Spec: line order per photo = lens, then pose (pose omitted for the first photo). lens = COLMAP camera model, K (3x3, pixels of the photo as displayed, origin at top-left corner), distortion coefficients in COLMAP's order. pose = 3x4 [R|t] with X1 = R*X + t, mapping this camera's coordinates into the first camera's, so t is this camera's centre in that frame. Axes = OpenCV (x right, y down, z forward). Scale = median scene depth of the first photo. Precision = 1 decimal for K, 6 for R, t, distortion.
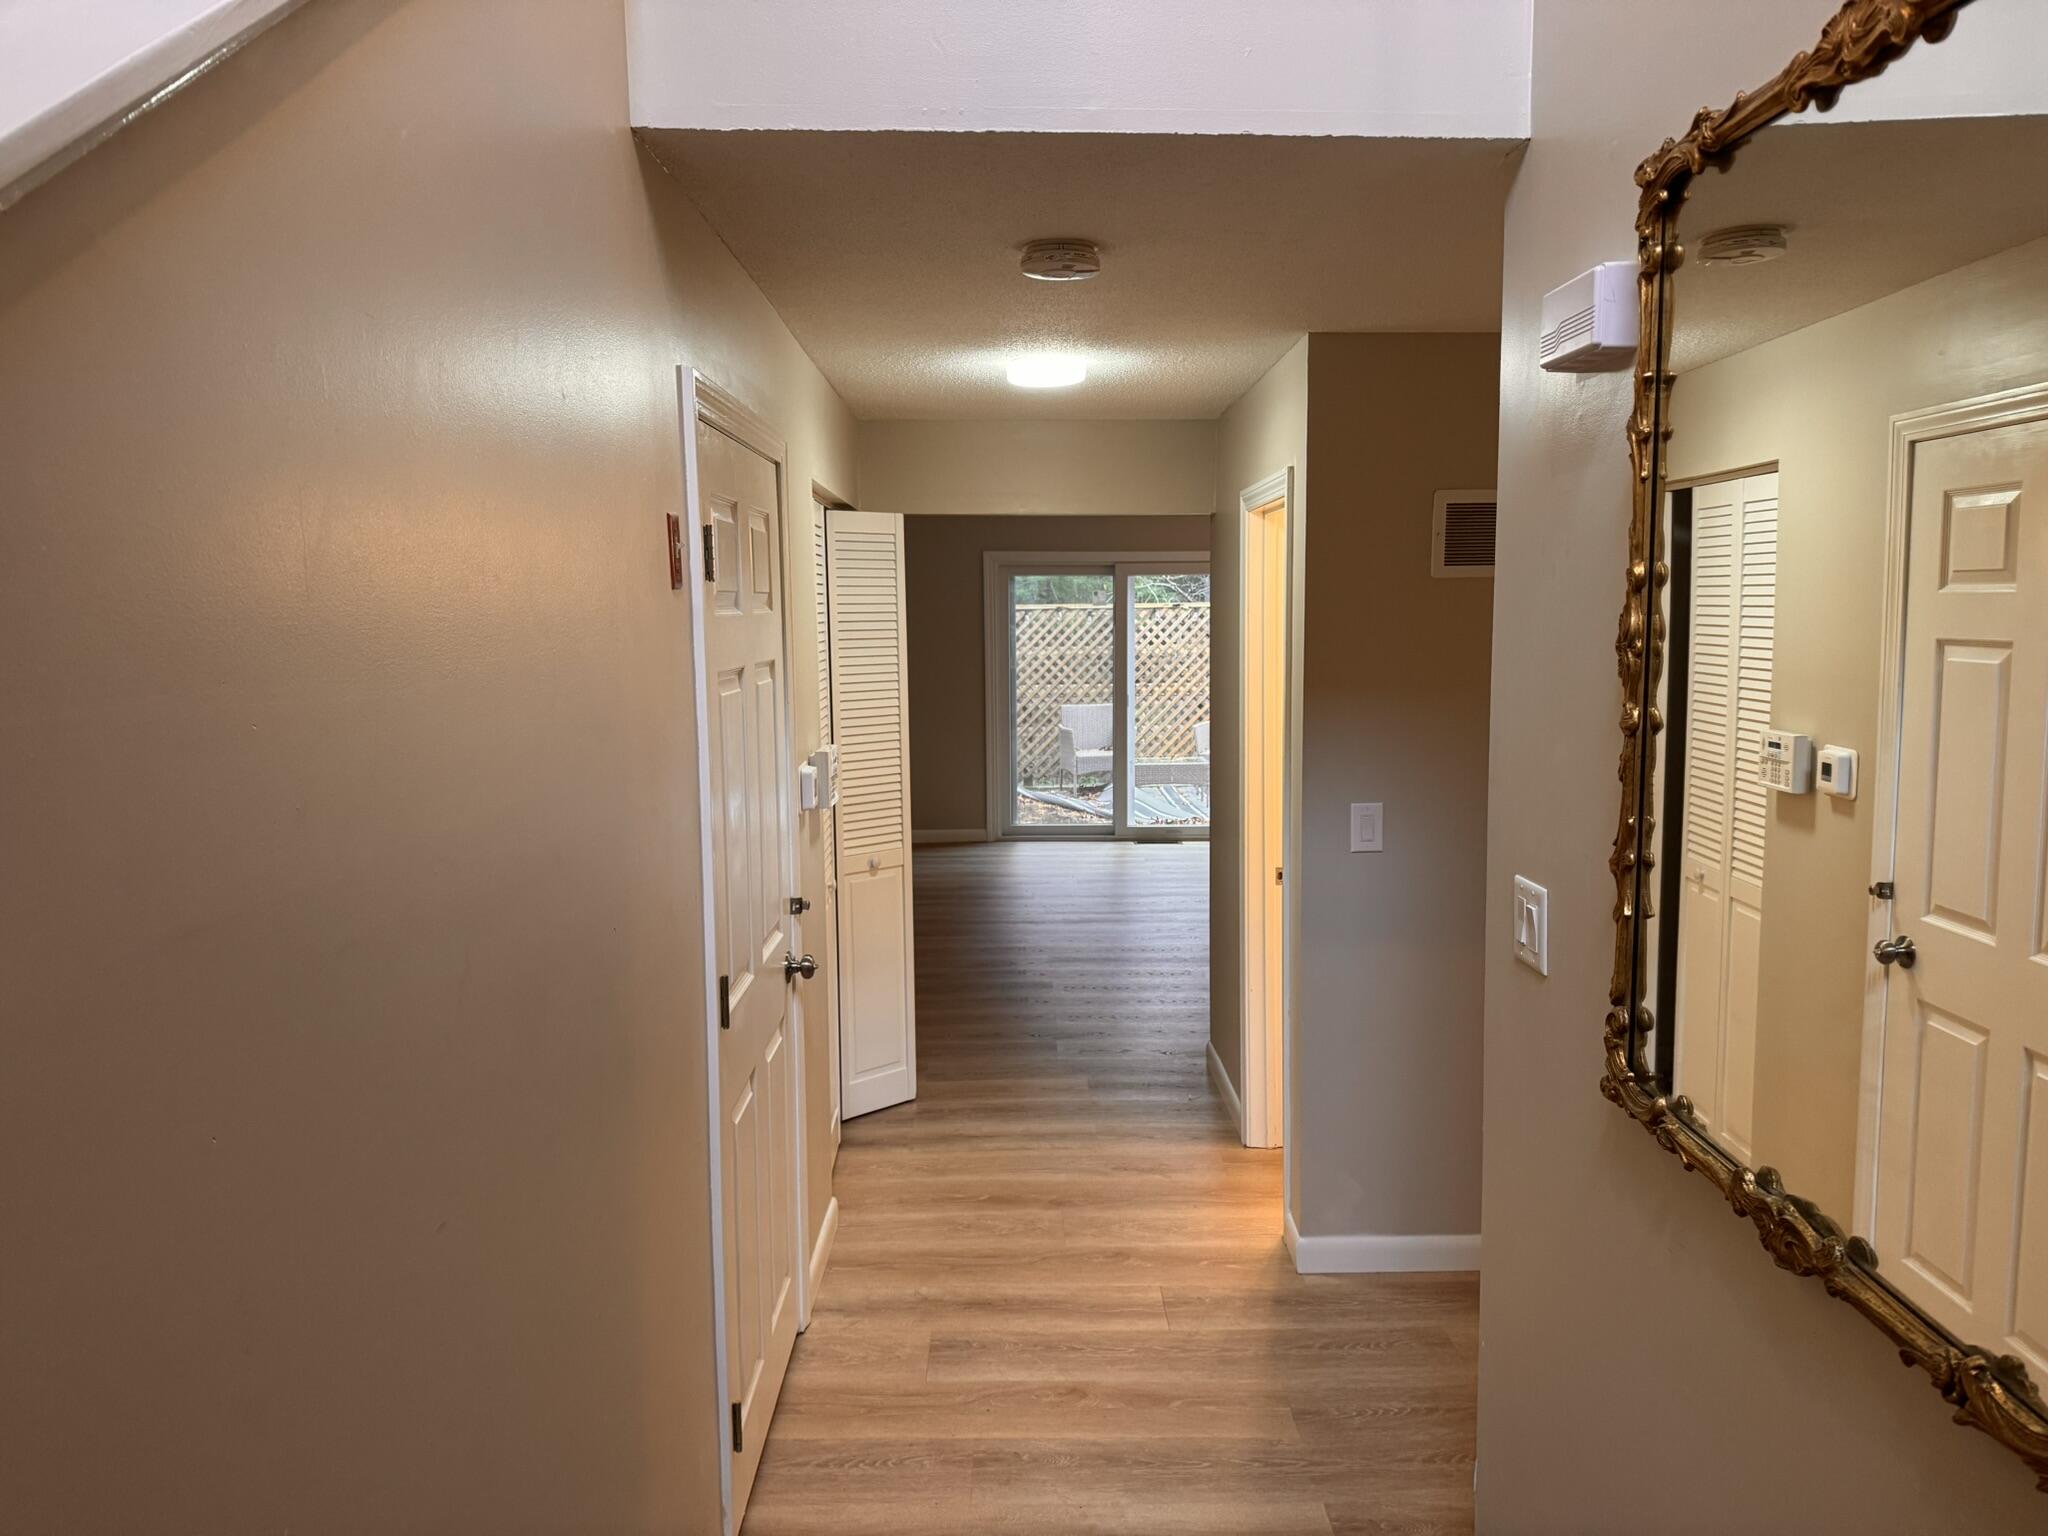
lens RADIAL K [[1447.0, 0, 1029.4], [0, 1447.0, 769.6], [0, 0, 1]] dist [0.002889, 0.002120]
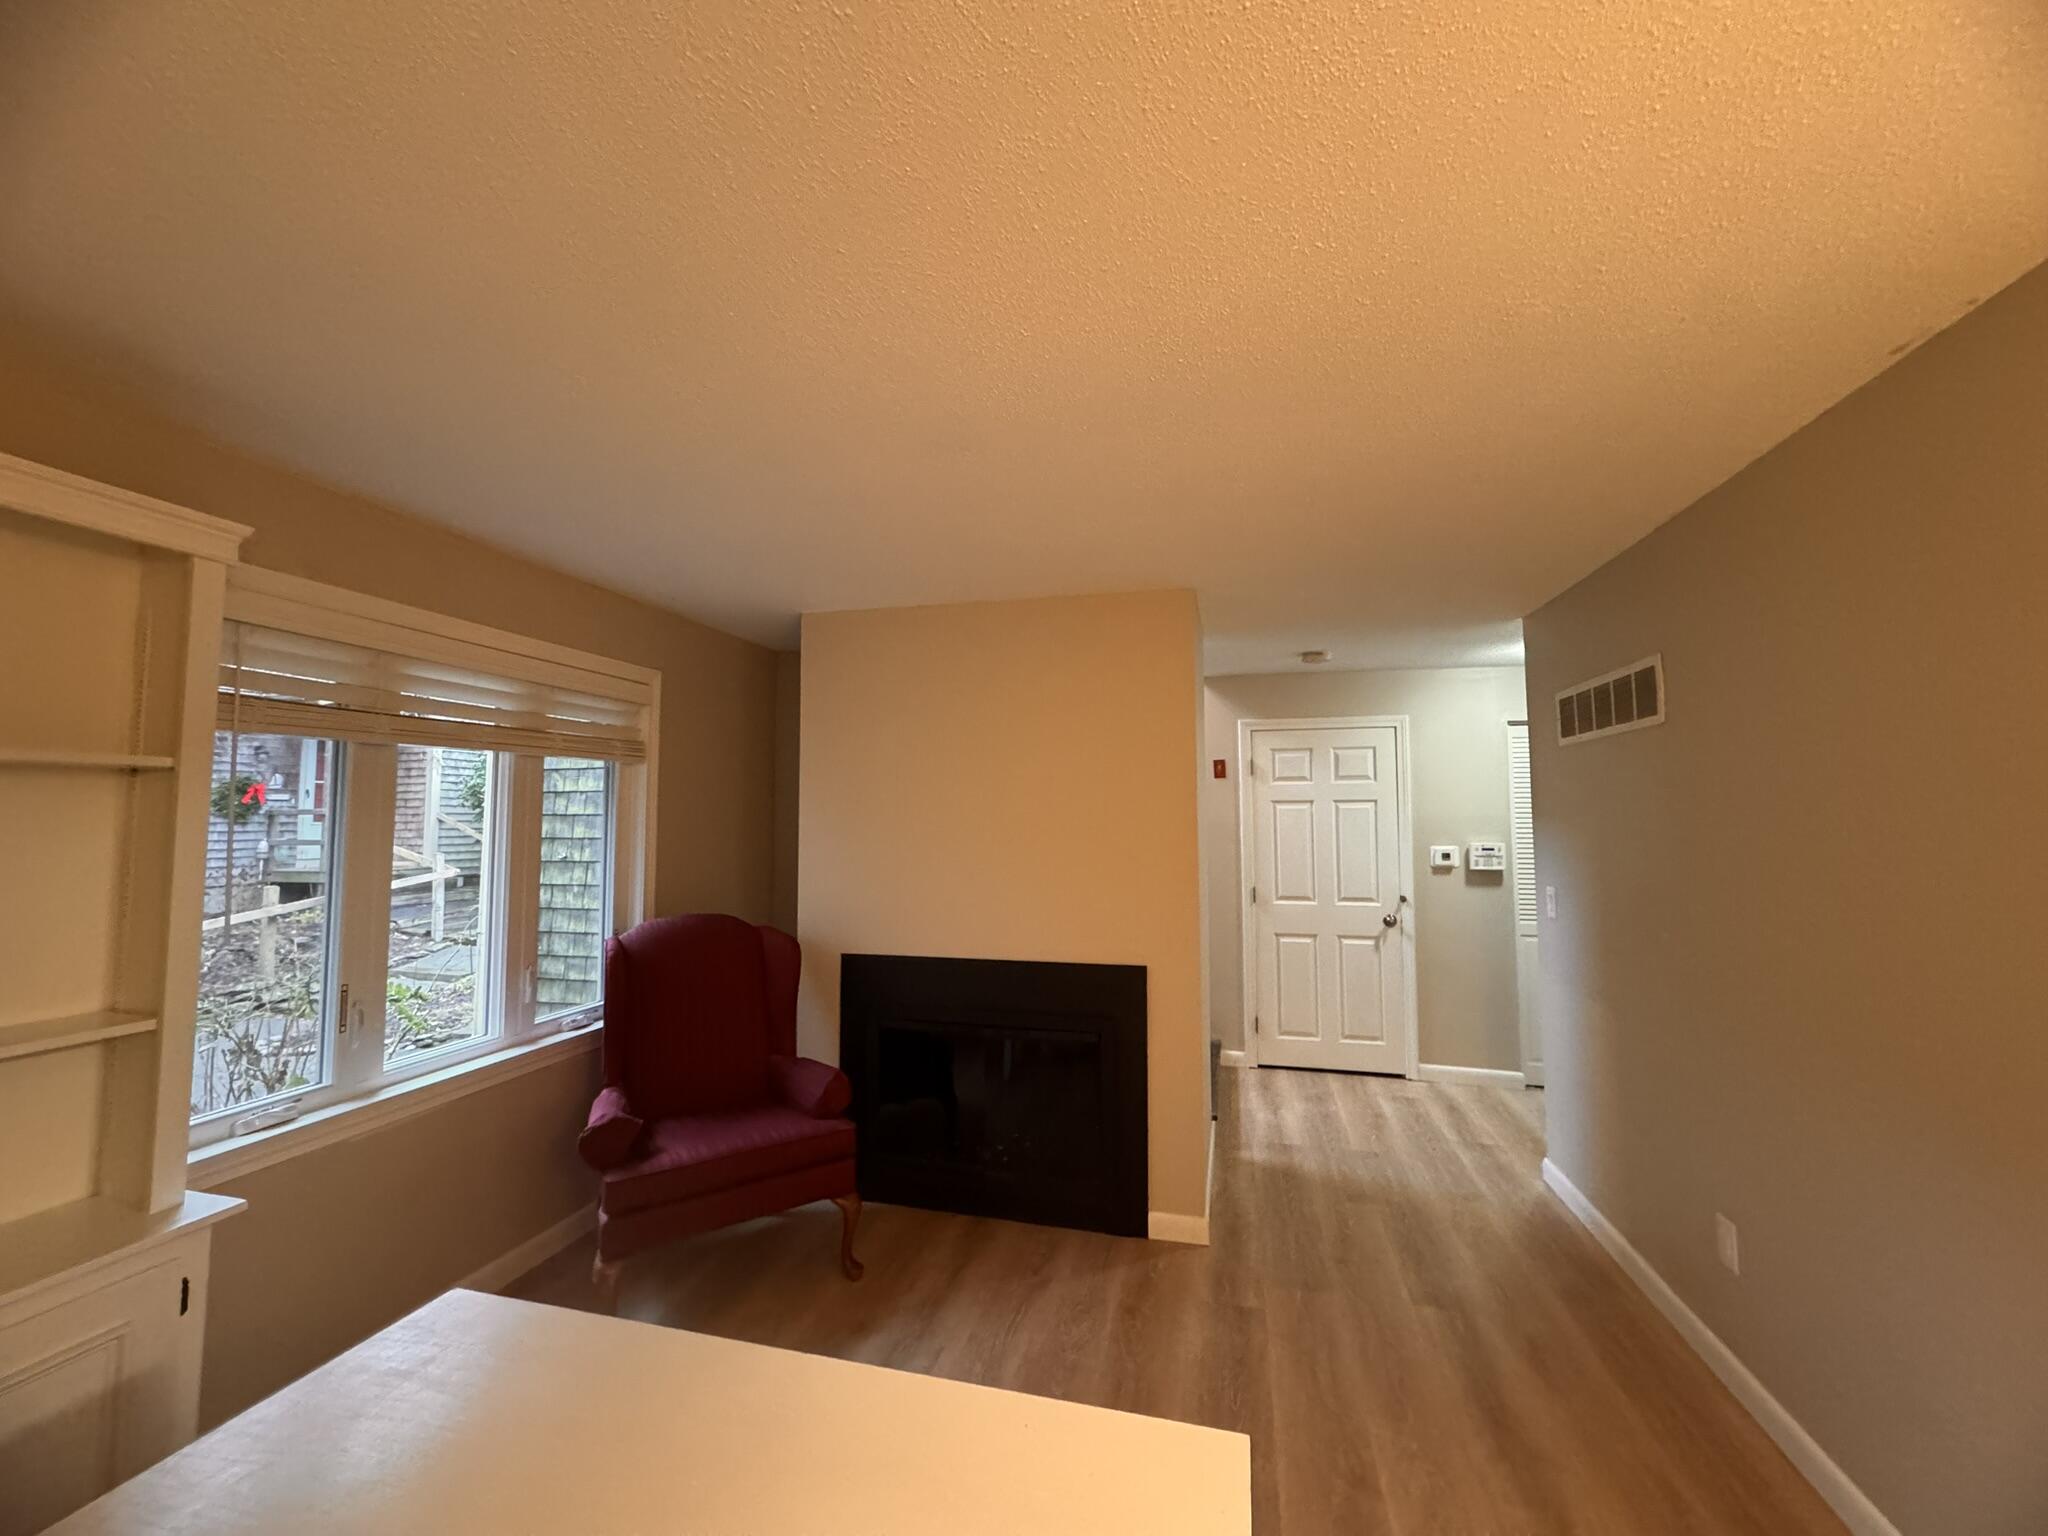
lens RADIAL K [[816.9, 0, 1026.9], [0, 816.9, 766.0], [0, 0, 1]] dist [0.000081, 0.000017]
pose [[-0.270590, -0.053362, -0.961215, 1.514316], [-0.088885, 0.995582, -0.030248, -0.054464], [0.958583, 0.077253, -0.274138, 0.768437]]
